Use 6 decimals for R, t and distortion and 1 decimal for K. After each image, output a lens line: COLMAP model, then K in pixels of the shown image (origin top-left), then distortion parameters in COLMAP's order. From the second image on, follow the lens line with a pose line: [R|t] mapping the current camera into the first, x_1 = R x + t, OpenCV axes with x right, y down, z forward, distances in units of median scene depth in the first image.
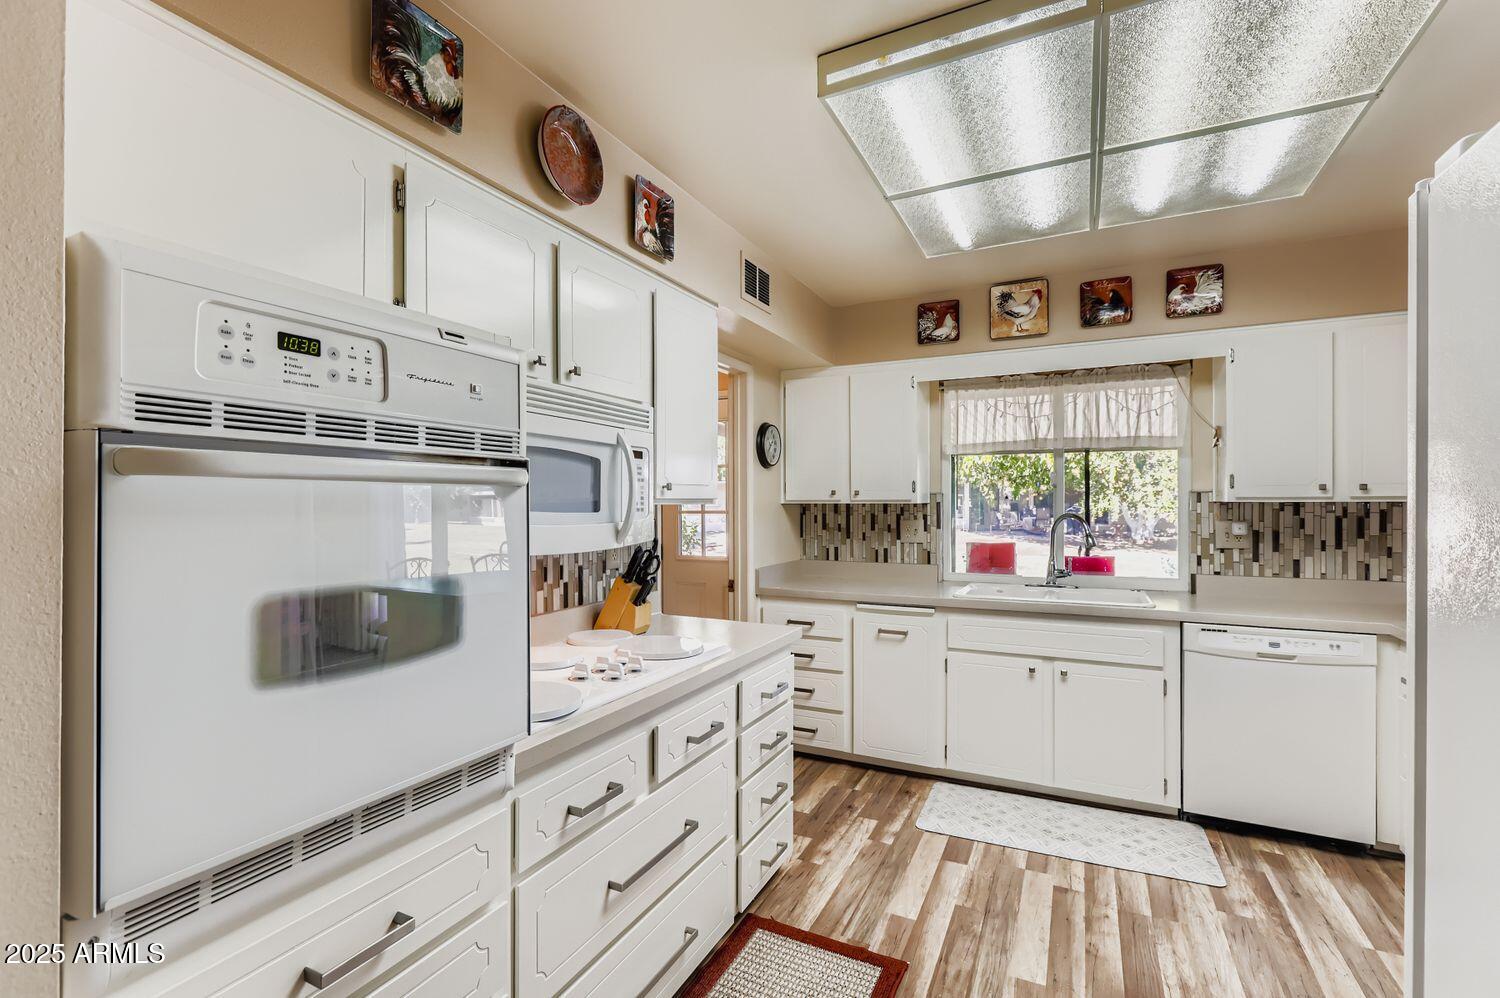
lens RADIAL K [[673.9, 0, 742.5], [0, 673.9, 500.3], [0, 0, 1]] dist [-0.006057, 0.000962]
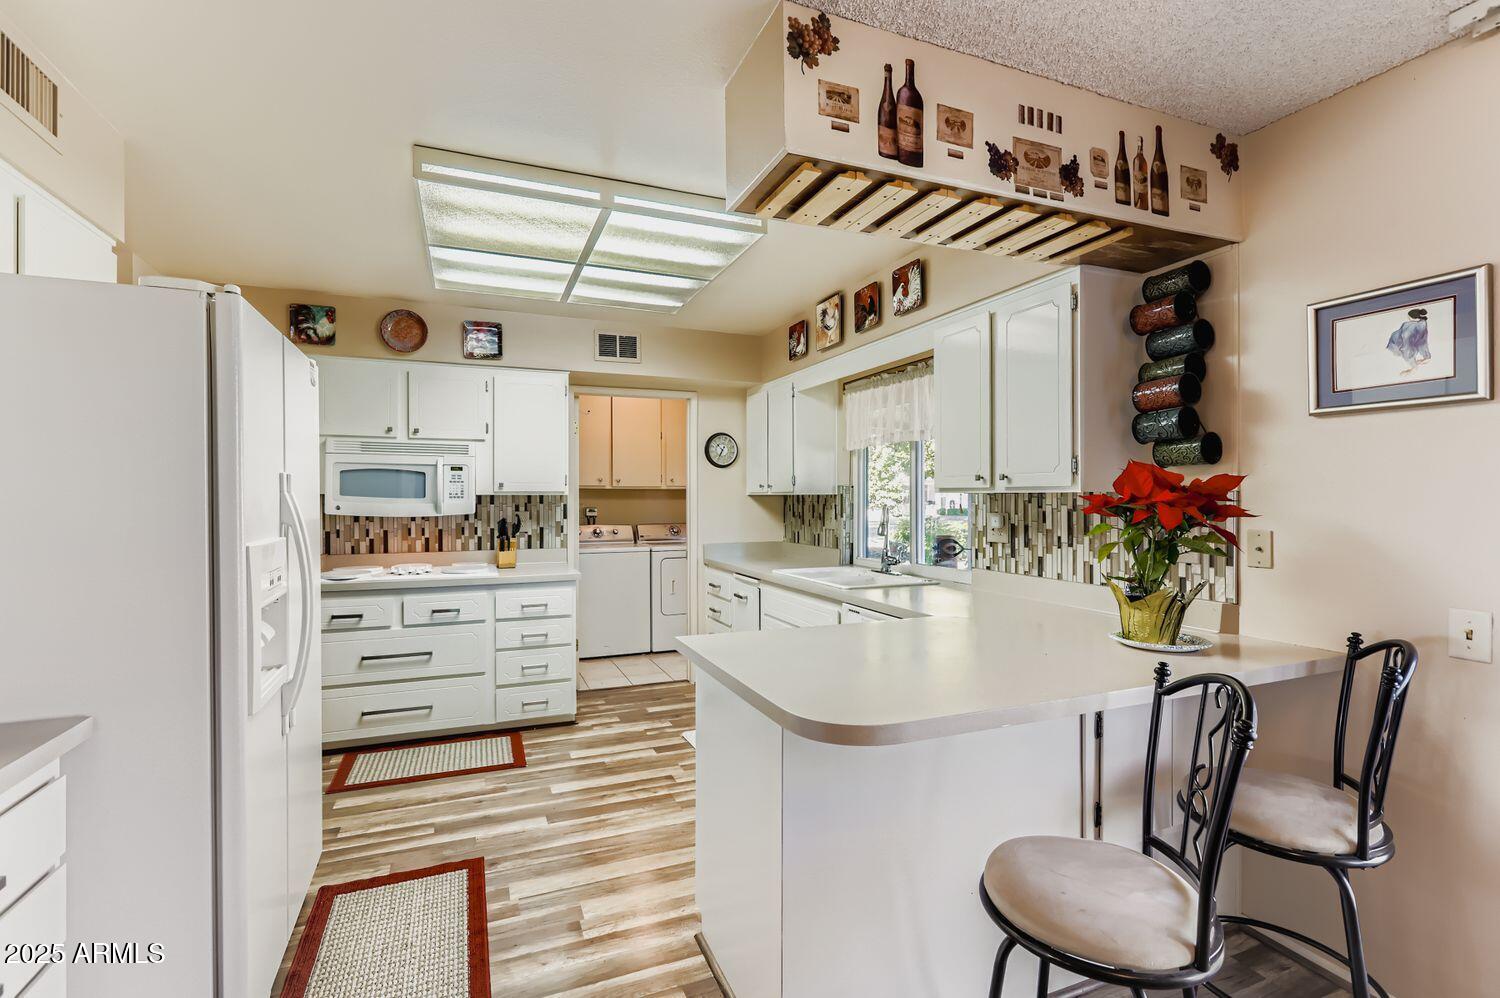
lens RADIAL K [[676.4, 0, 744.1], [0, 676.4, 497.5], [0, 0, 1]] dist [-0.013236, 0.008637]
pose [[0.754512, 0.003444, -0.656277, 1.143604], [0.000857, 0.999980, 0.006233, 0.002508], [0.656285, -0.005265, 0.754495, 0.053348]]
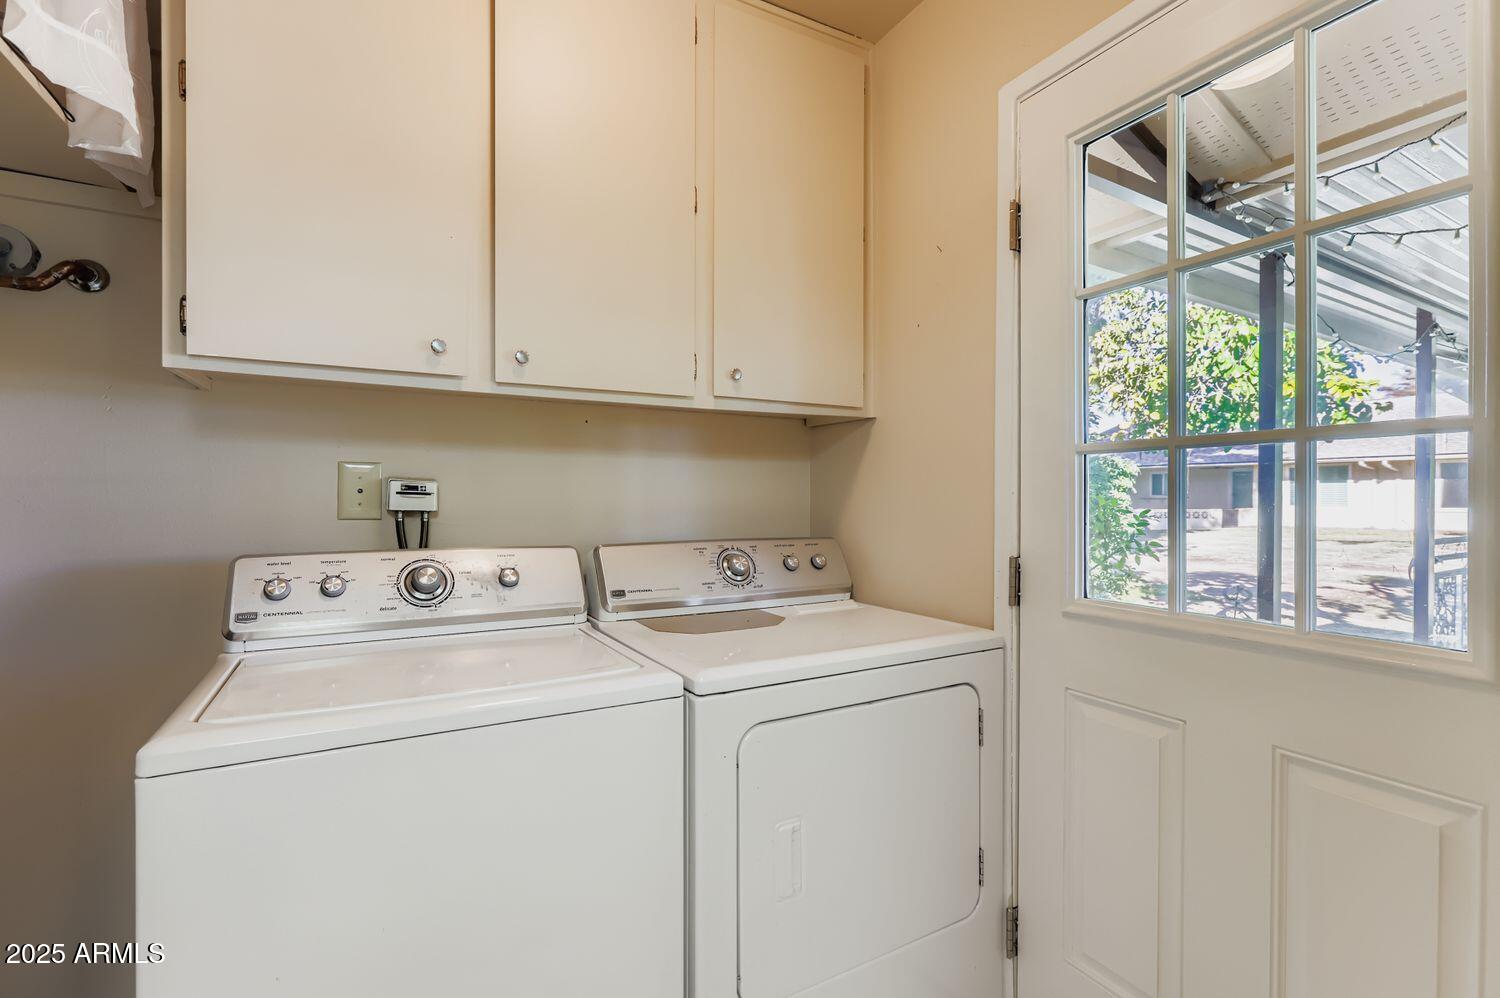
lens RADIAL K [[654.1, 0, 721.9], [0, 654.1, 499.5], [0, 0, 1]] dist [-0.002598, -0.000080]
pose [[0.817002, 0.007205, -0.576590, -0.096824], [-0.003389, 0.999965, 0.007693, 0.057737], [0.576625, -0.004331, 0.816998, 1.045634]]
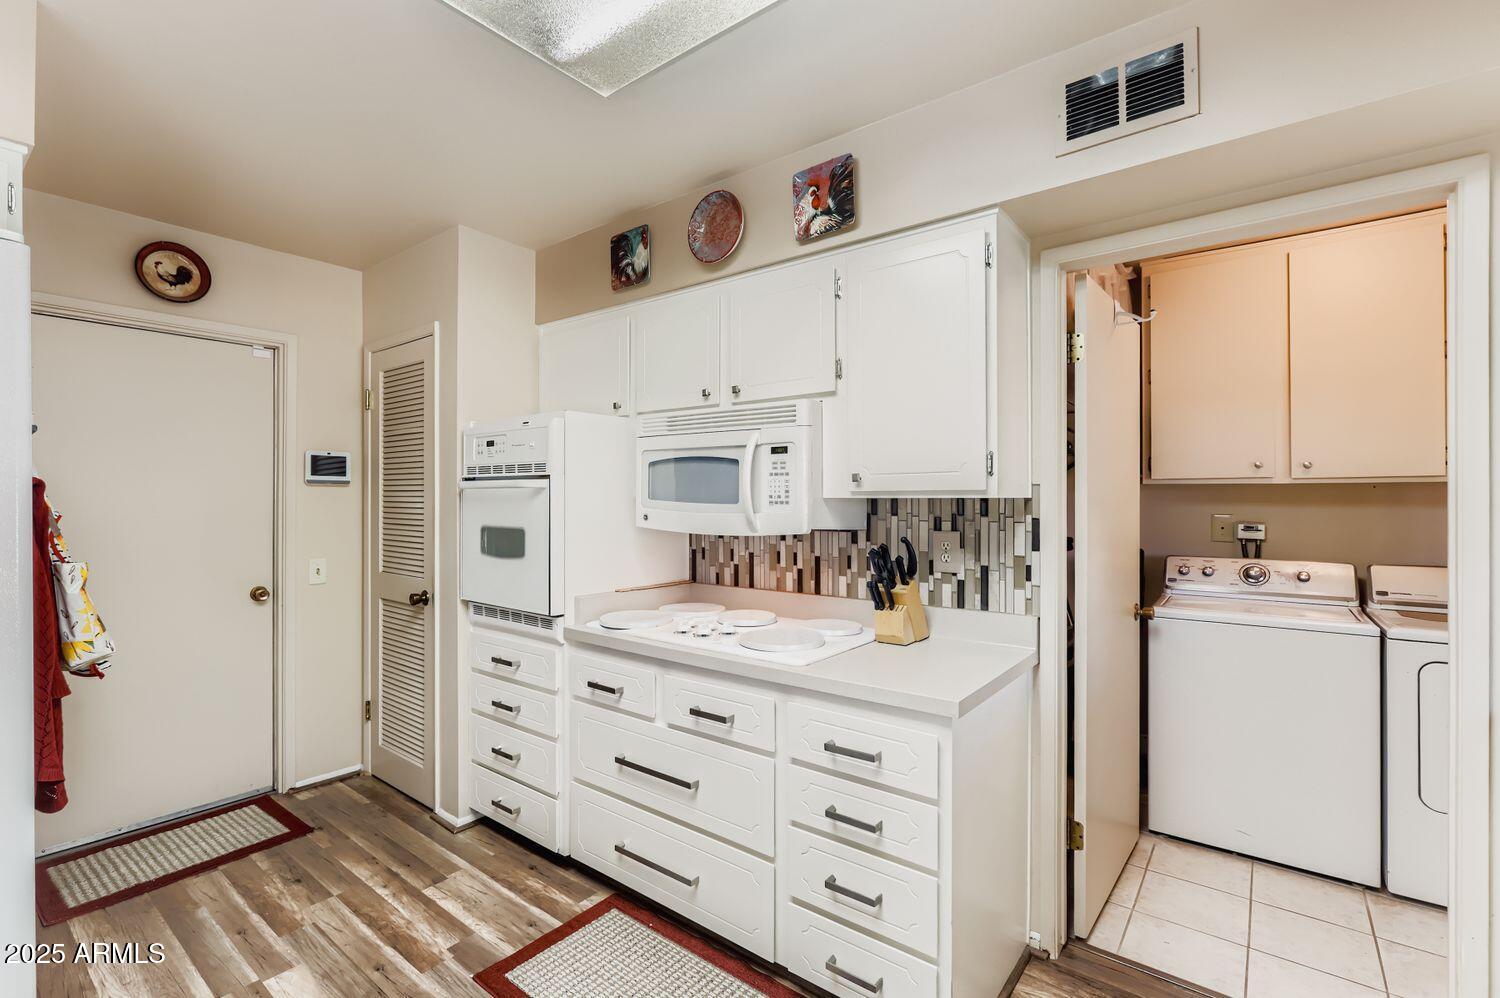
lens RADIAL K [[676.4, 0, 744.1], [0, 676.4, 497.5], [0, 0, 1]] dist [-0.013236, 0.008637]
pose [[-0.196671, 0.000200, -0.980470, 0.585218], [0.004444, 0.999990, -0.000687, 0.004603], [0.980460, -0.004493, -0.196670, 0.760701]]
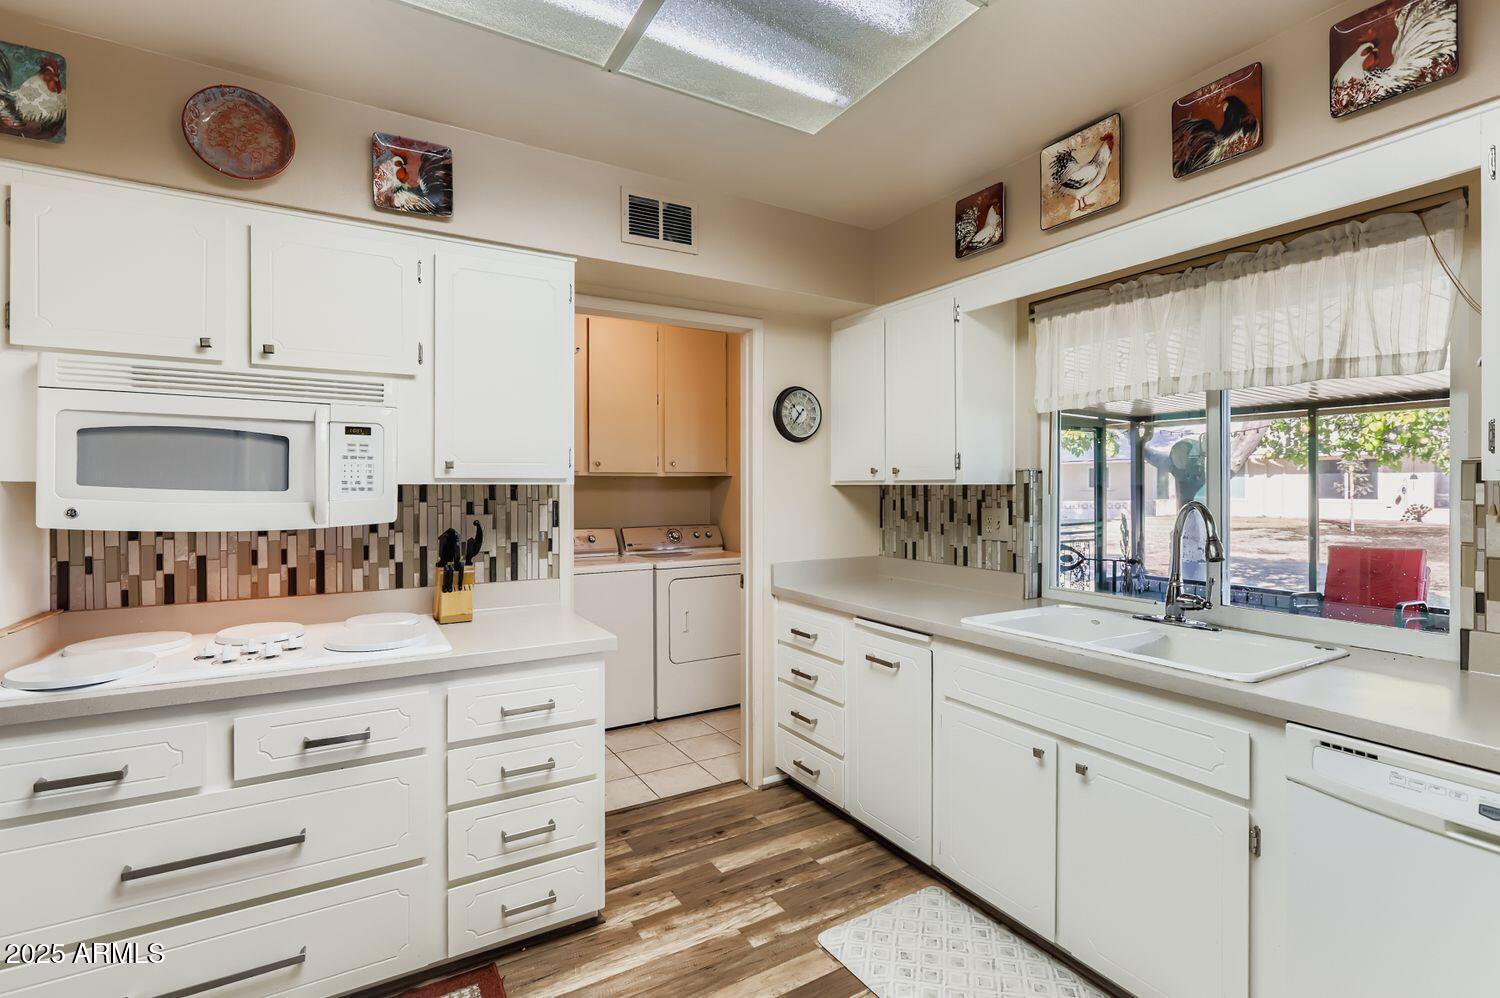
lens RADIAL K [[685.6, 0, 743.0], [0, 685.6, 486.8], [0, 0, 1]] dist [-0.003452, 0.001386]
pose [[0.839810, 0.002690, -0.542874, 0.538516], [-0.000386, 0.999990, 0.004358, 0.004400], [0.542881, -0.003450, 0.839803, 0.321067]]
